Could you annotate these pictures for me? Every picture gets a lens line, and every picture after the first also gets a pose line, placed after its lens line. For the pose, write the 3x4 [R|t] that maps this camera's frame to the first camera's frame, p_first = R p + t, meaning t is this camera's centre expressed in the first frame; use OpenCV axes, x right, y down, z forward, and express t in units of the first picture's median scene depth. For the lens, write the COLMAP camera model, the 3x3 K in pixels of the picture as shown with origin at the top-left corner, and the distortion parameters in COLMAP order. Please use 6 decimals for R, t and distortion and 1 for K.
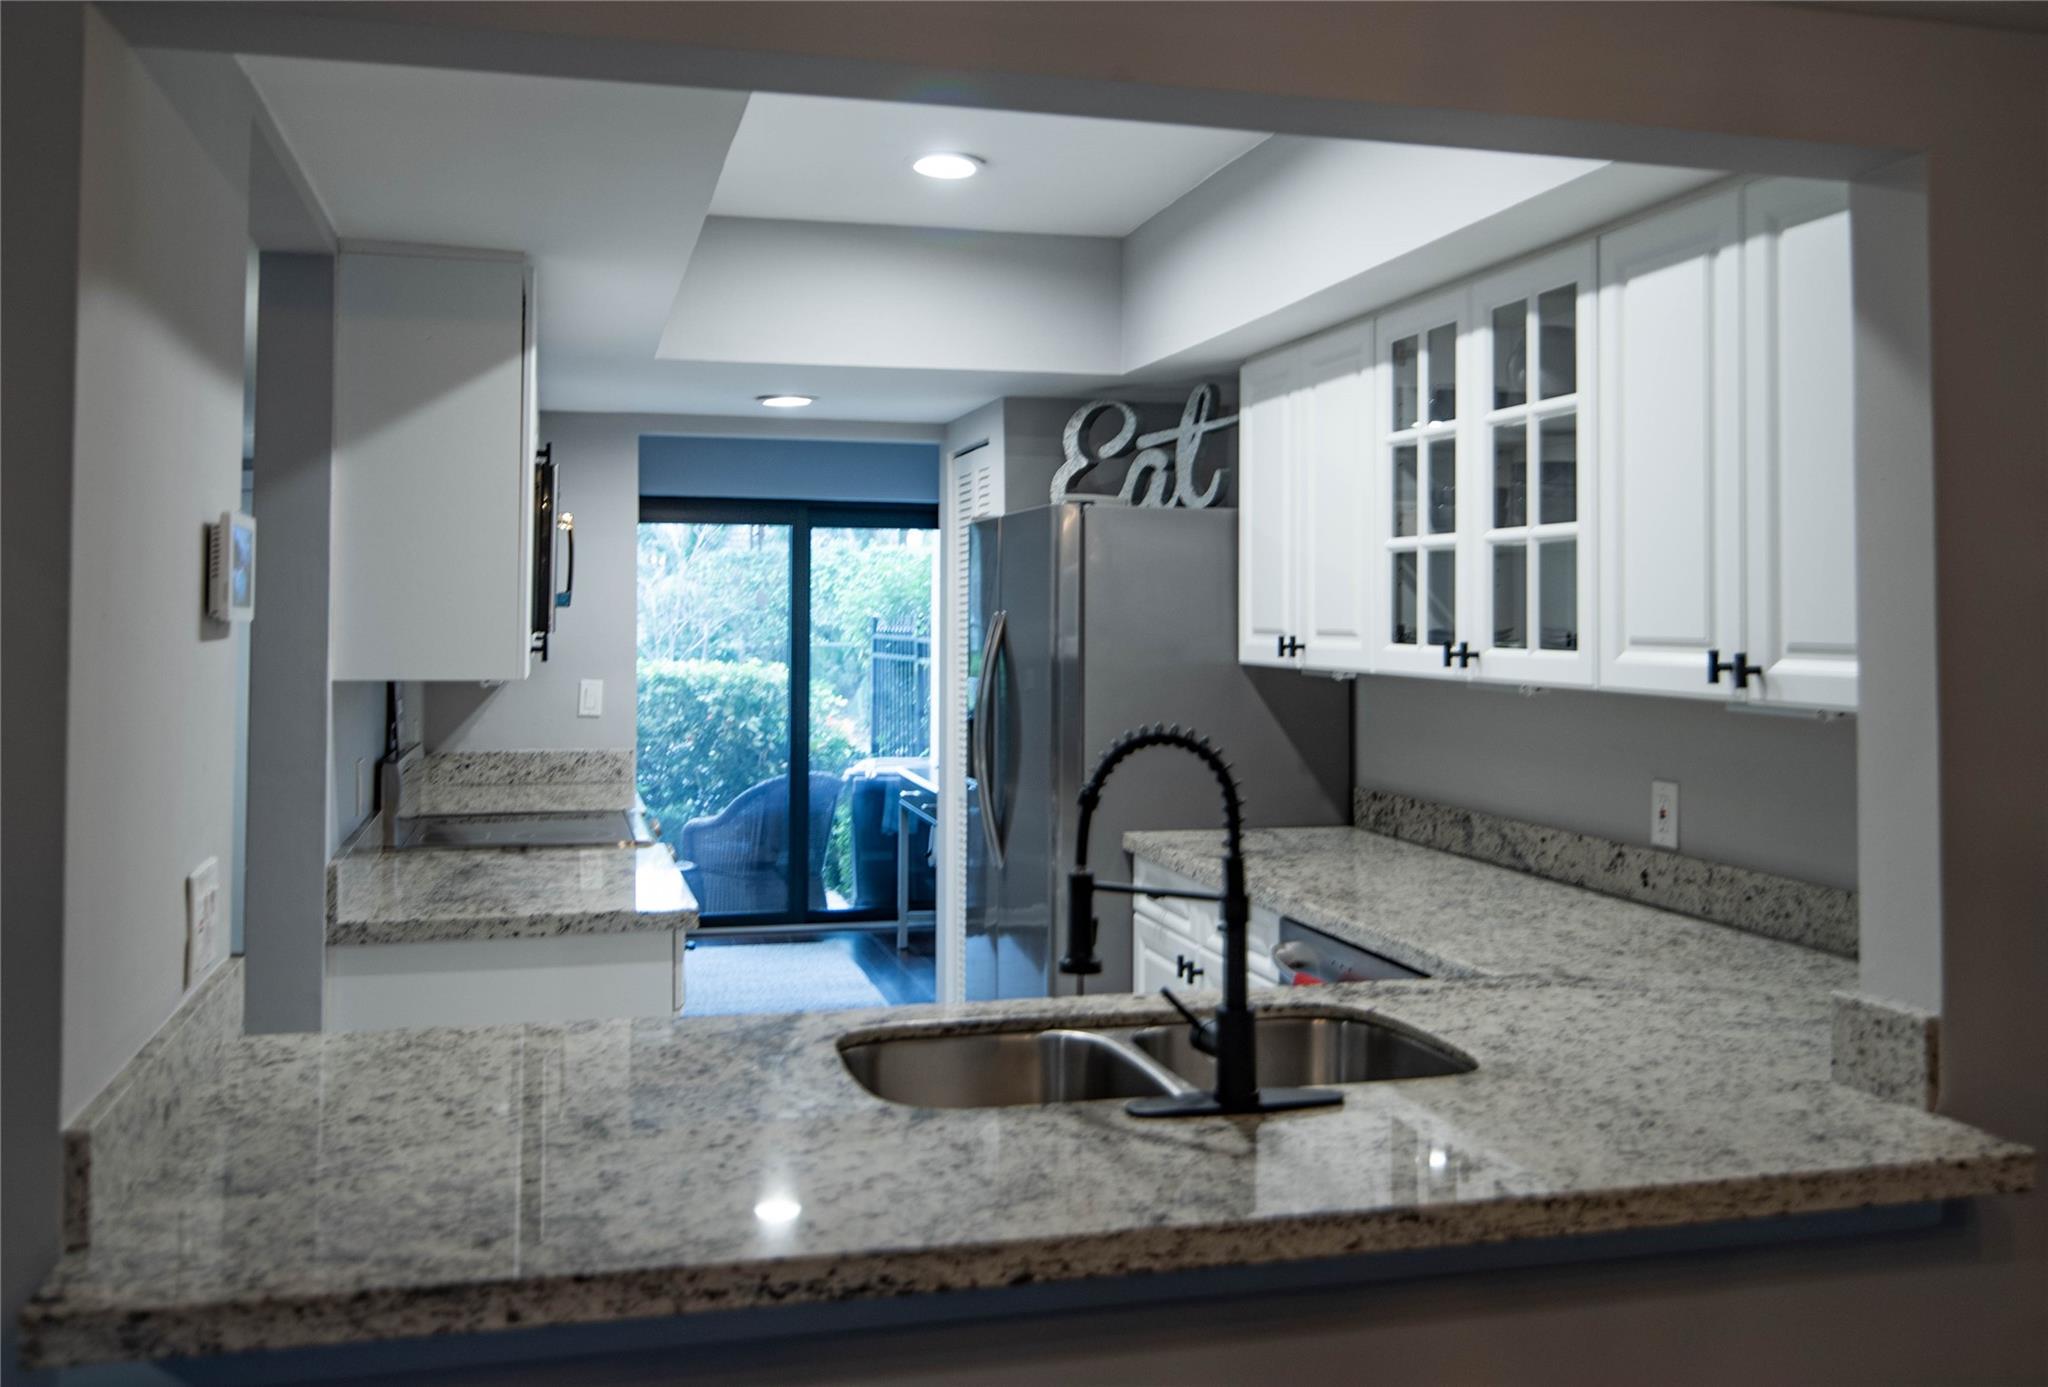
lens RADIAL K [[1722.3, 0, 1022.2], [0, 1722.3, 575.7], [0, 0, 1]] dist [-0.009507, 0.005753]
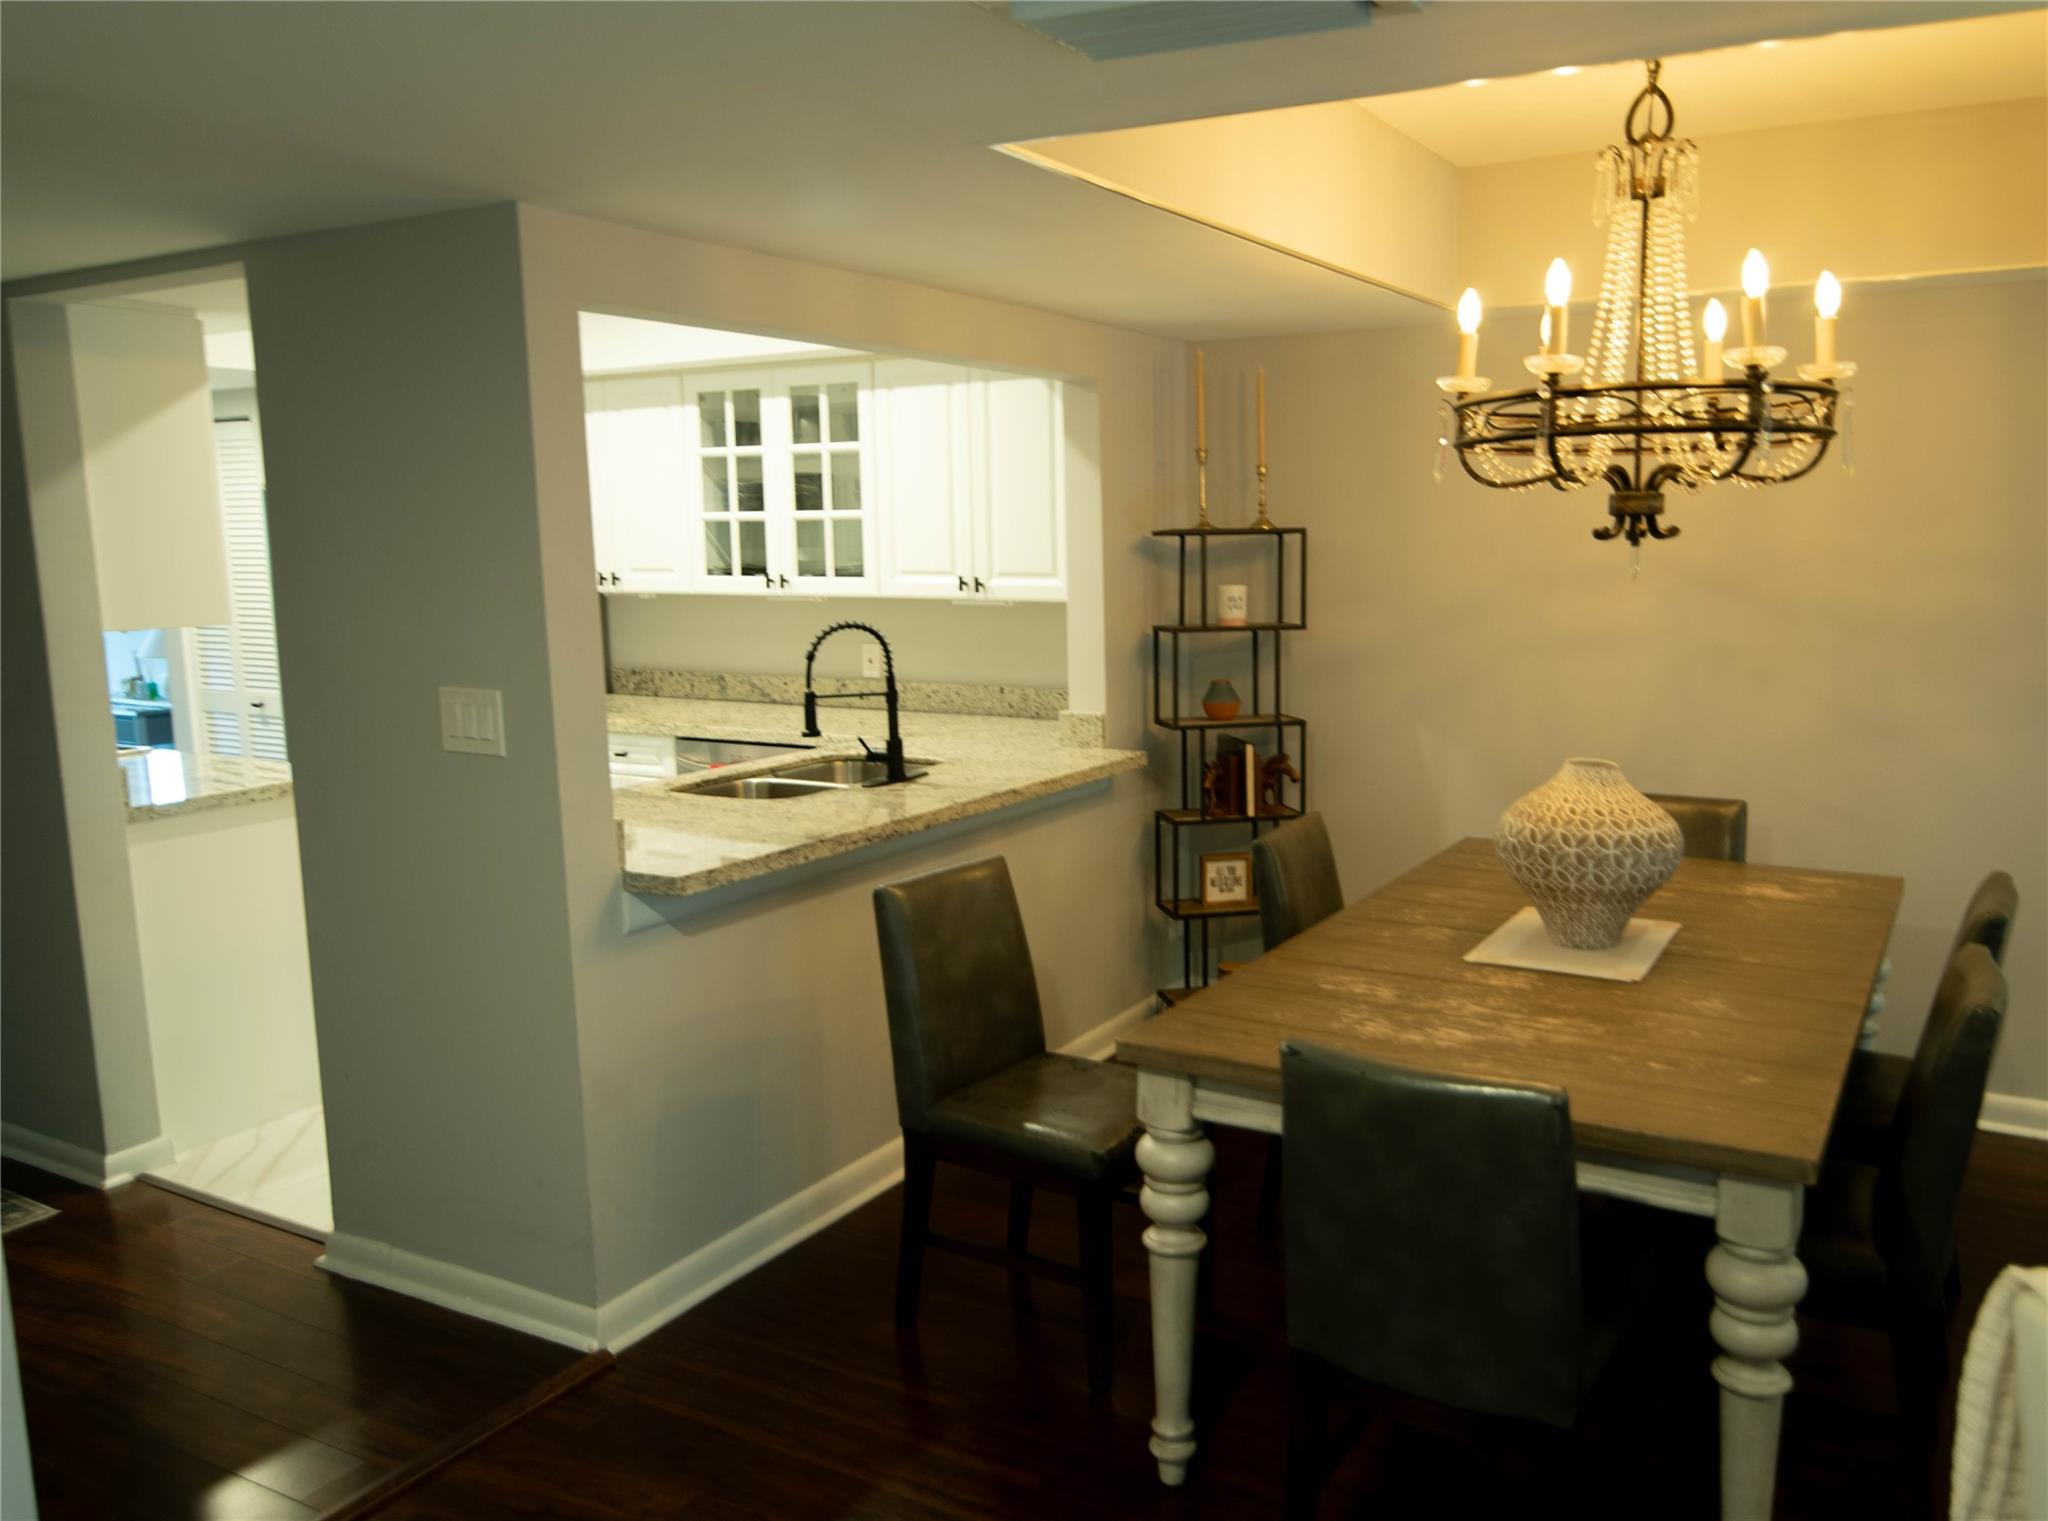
lens RADIAL K [[1609.2, 0, 1024.0], [0, 1609.2, 760.5], [0, 0, 1]] dist [-0.005123, 0.000398]
pose [[0.718881, -0.114669, 0.685611, -0.804183], [-0.000703, 0.986180, 0.165676, -0.052755], [-0.695133, -0.119583, 0.708865, -0.434129]]
